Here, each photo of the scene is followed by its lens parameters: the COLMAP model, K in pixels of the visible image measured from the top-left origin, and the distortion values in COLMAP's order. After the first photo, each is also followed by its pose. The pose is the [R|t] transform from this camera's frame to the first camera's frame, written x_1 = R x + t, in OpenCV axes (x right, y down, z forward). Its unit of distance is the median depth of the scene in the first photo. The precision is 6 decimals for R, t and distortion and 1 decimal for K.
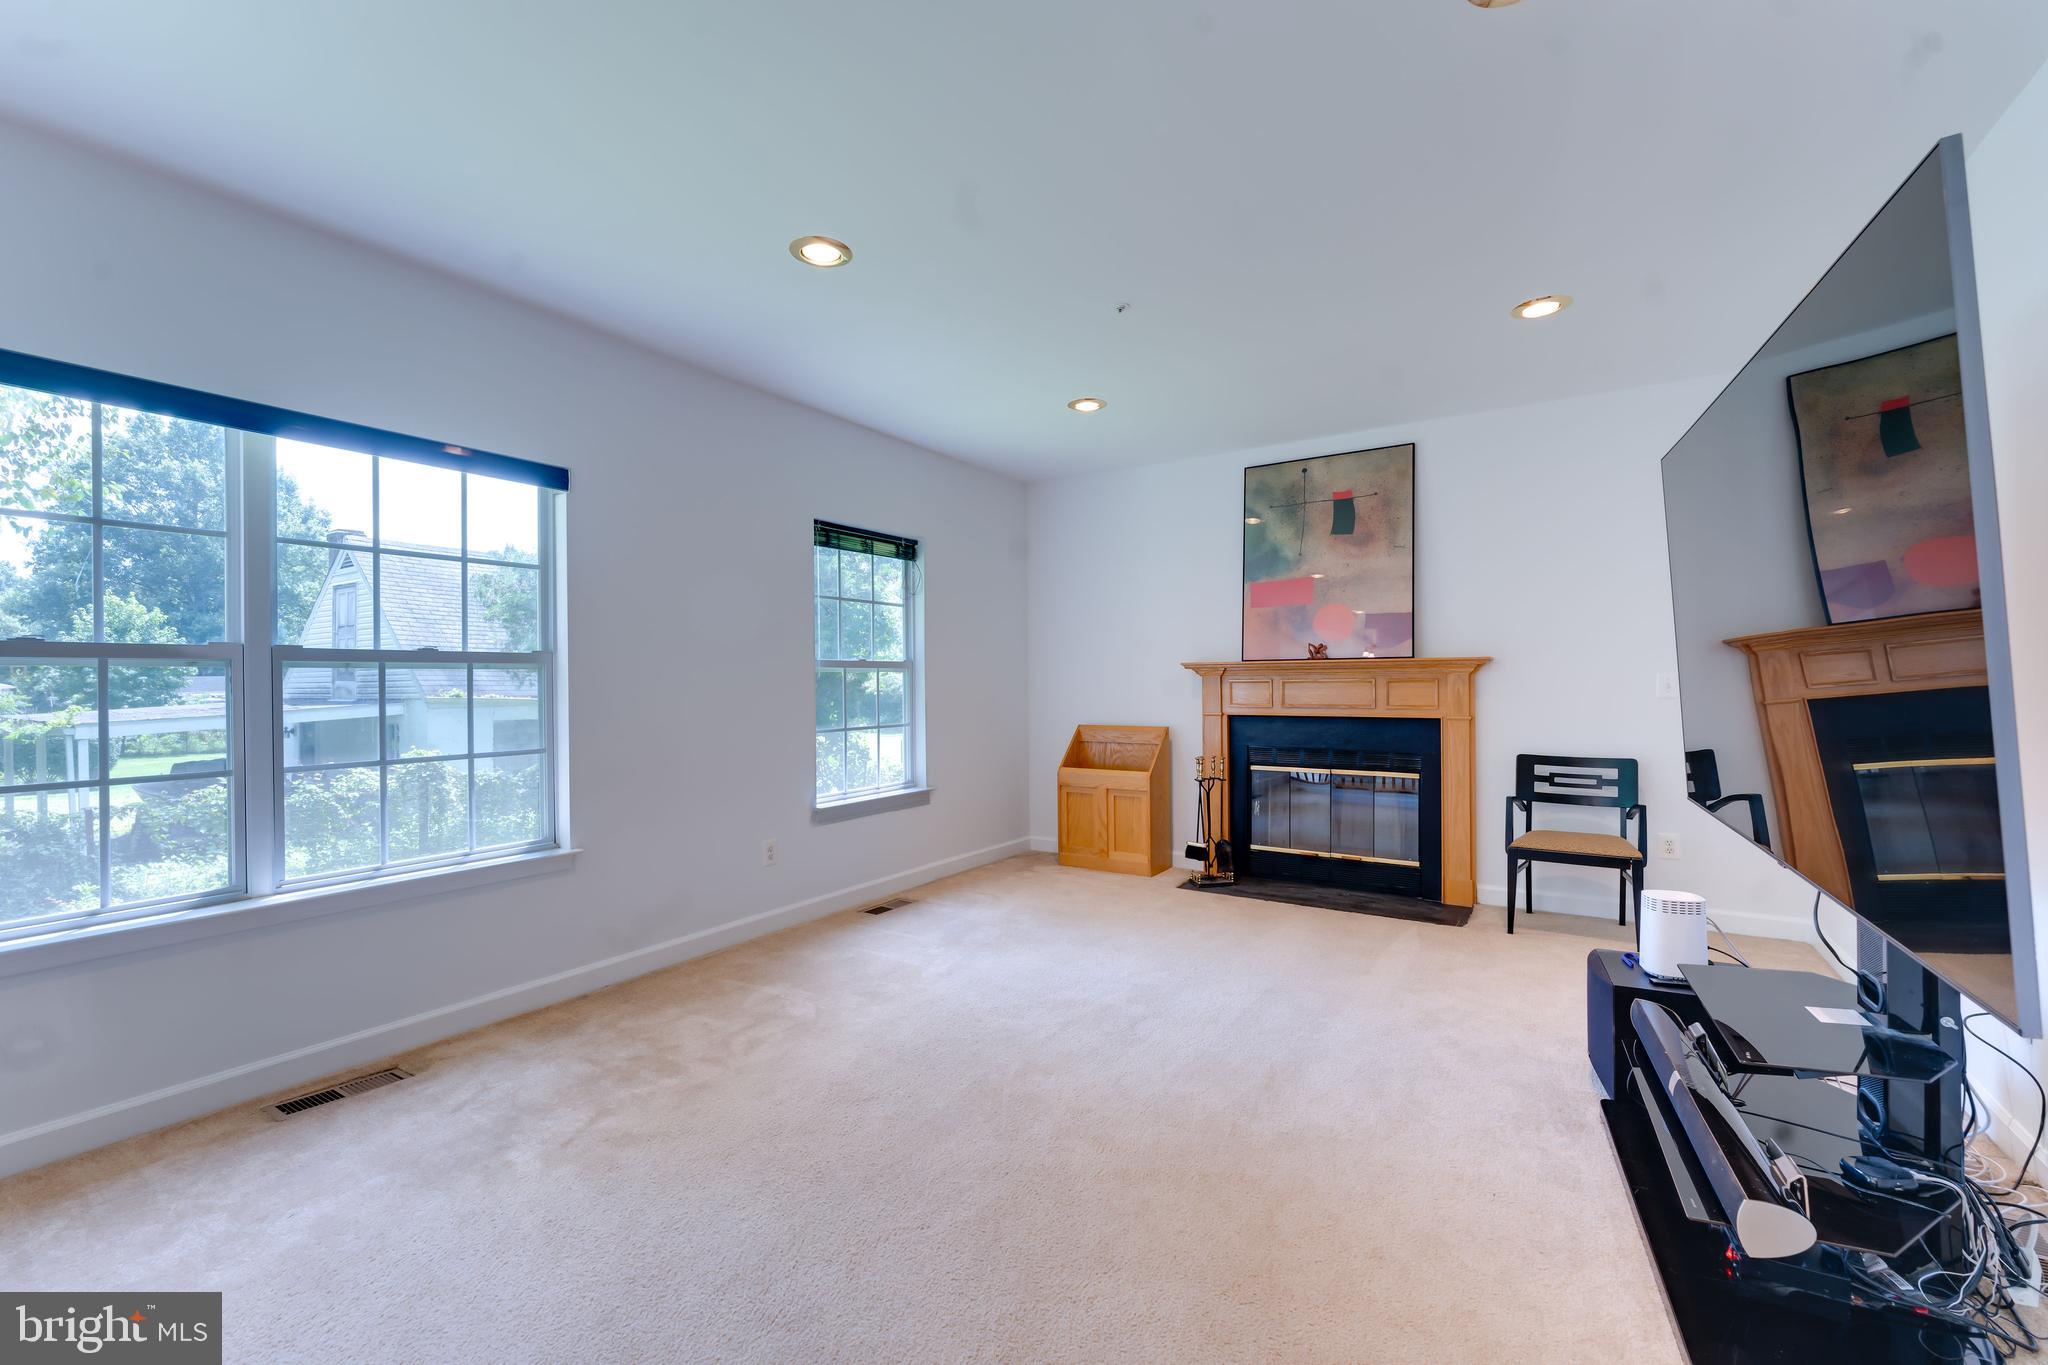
lens RADIAL K [[842.8, 0, 1017.8], [0, 842.8, 681.3], [0, 0, 1]] dist [-0.003516, -0.000274]
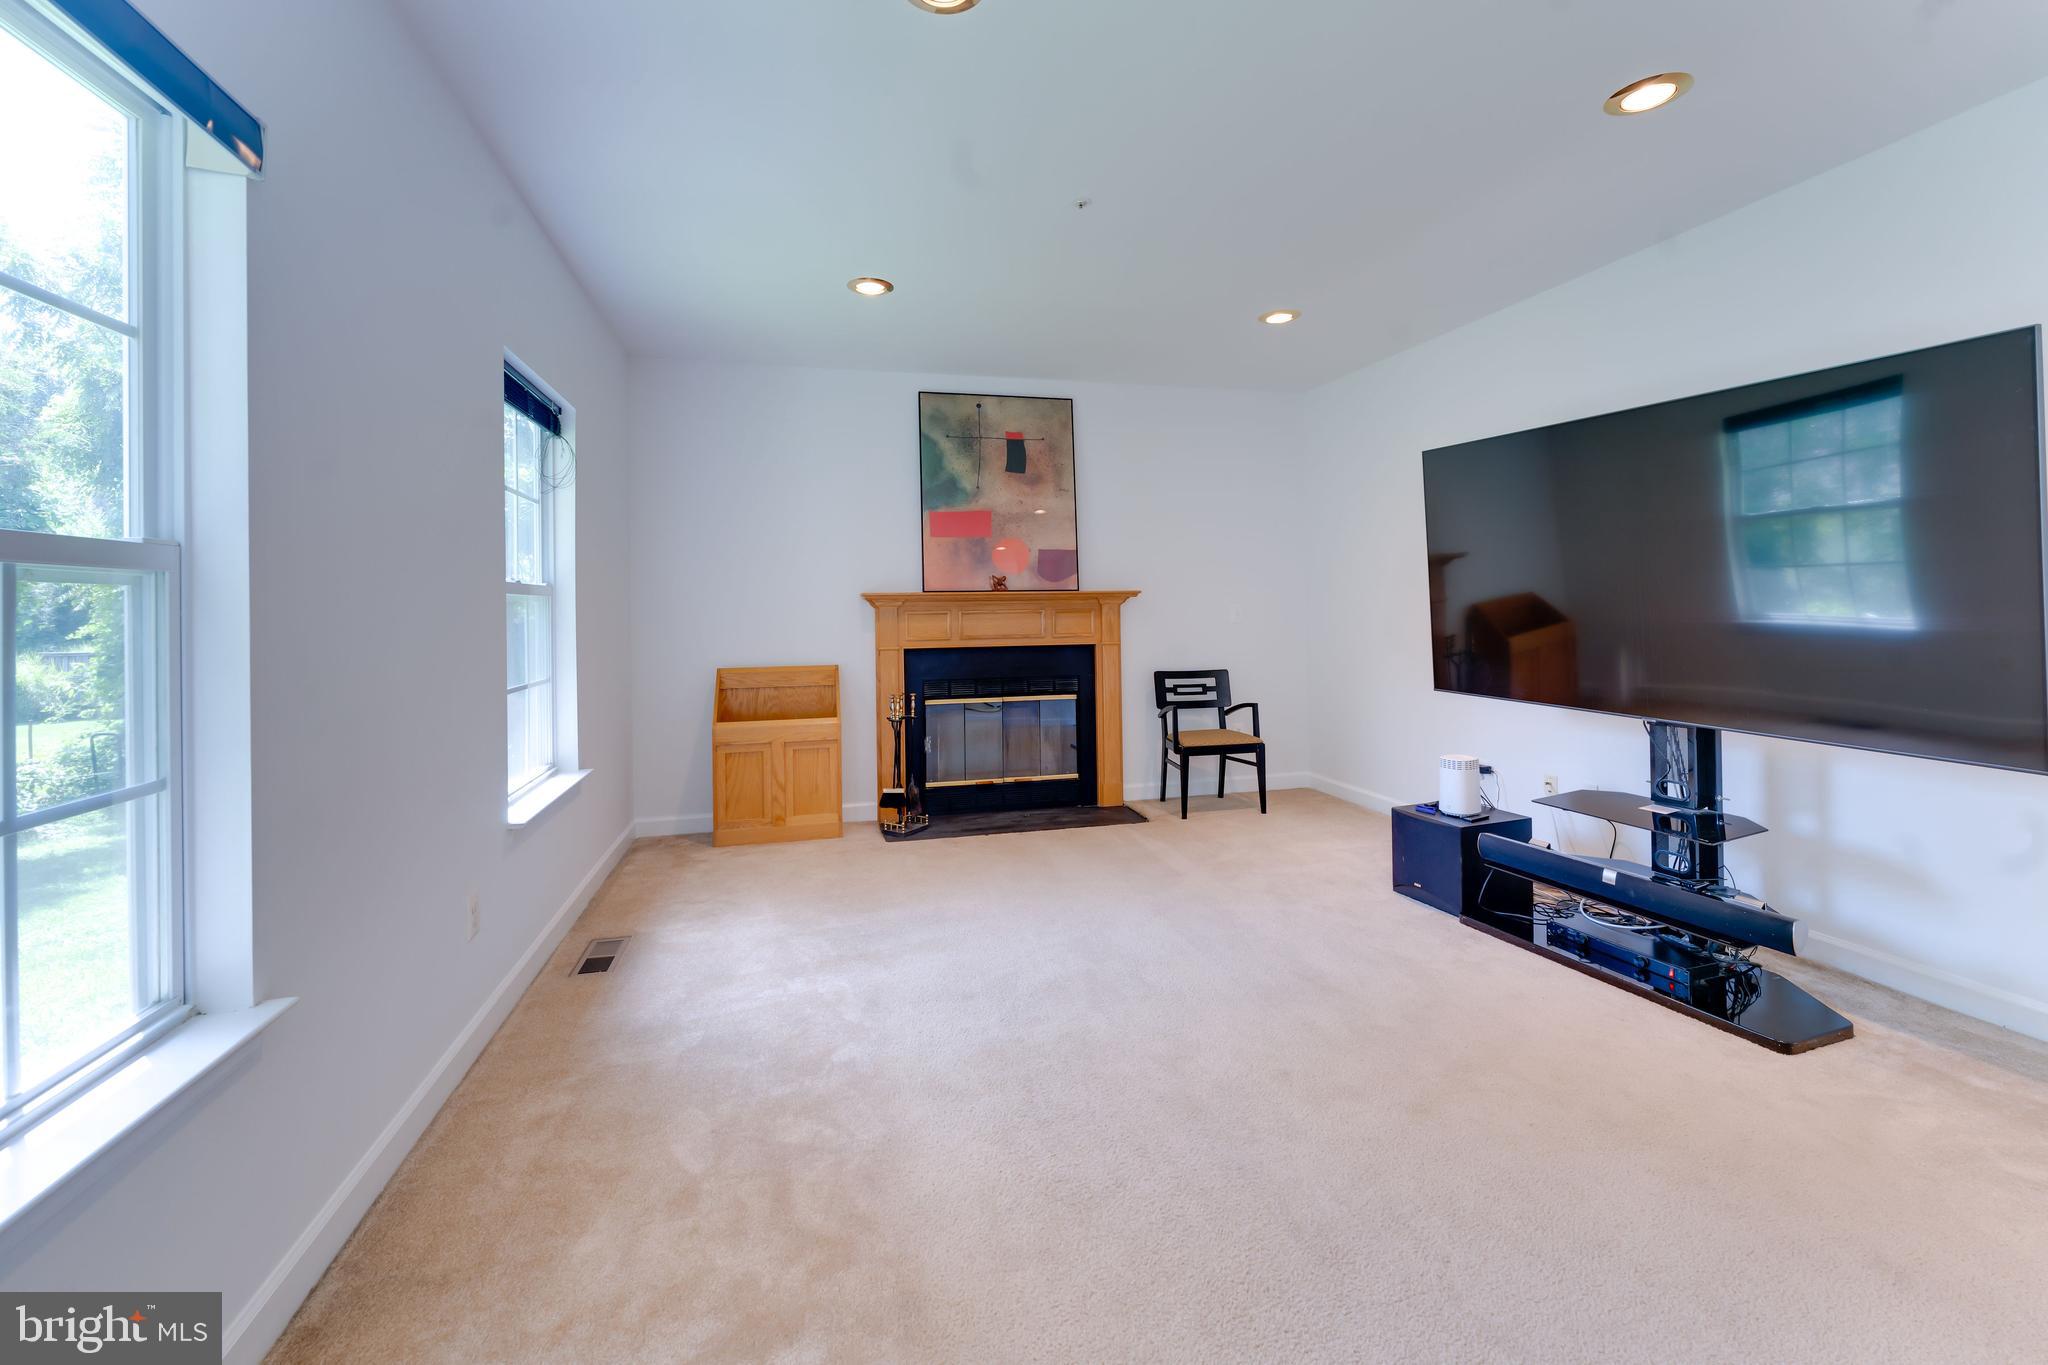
lens RADIAL K [[849.6, 0, 1021.9], [0, 849.6, 602.6], [0, 0, 1]] dist [-0.000438, 0.000047]
pose [[0.676867, 0.005960, 0.736081, -0.385789], [0.009136, 0.999822, -0.016496, 0.005354], [-0.736049, 0.017891, 0.676692, 0.274953]]
